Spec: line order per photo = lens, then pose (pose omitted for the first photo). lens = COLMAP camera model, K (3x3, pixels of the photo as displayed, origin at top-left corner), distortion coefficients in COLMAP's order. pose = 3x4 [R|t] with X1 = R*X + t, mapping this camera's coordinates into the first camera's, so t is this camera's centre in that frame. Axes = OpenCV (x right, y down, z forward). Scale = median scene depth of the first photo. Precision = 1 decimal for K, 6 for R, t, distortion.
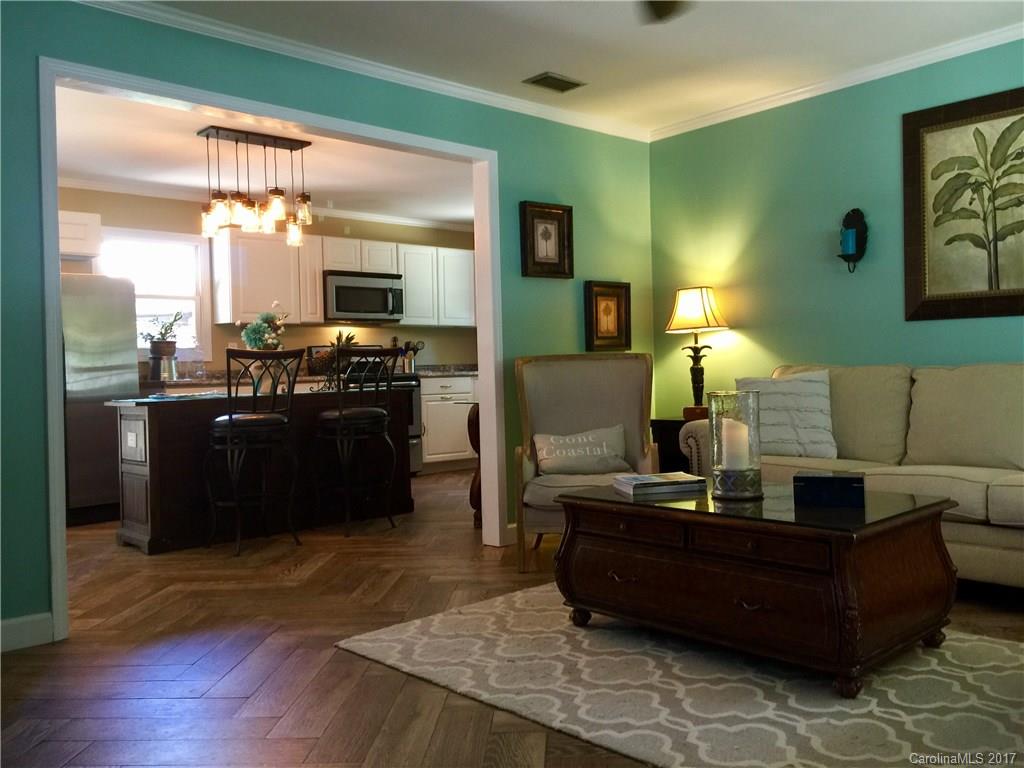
lens RADIAL K [[861.1, 0, 515.2], [0, 861.1, 379.6], [0, 0, 1]] dist [0.019806, -0.030390]
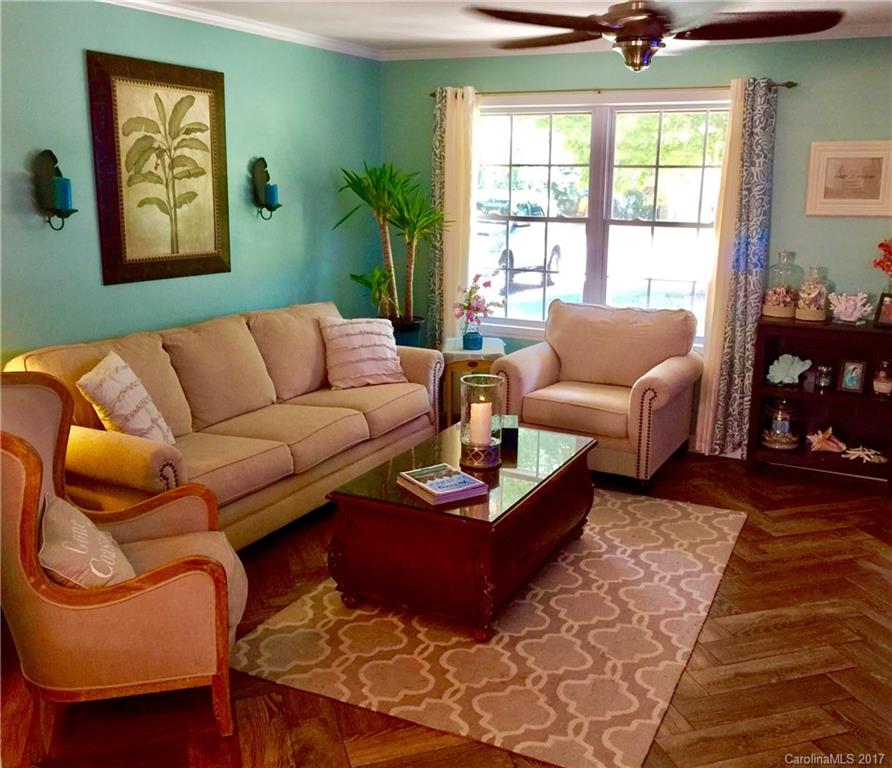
lens RADIAL K [[934.7, 0, 447.4], [0, 934.7, 386.7], [0, 0, 1]] dist [0.025757, 0.000000]
pose [[-0.374789, -0.191227, 0.907174, -0.671776], [0.013066, 0.977310, 0.211410, -0.184936], [-0.927018, 0.091087, -0.363786, 1.129589]]
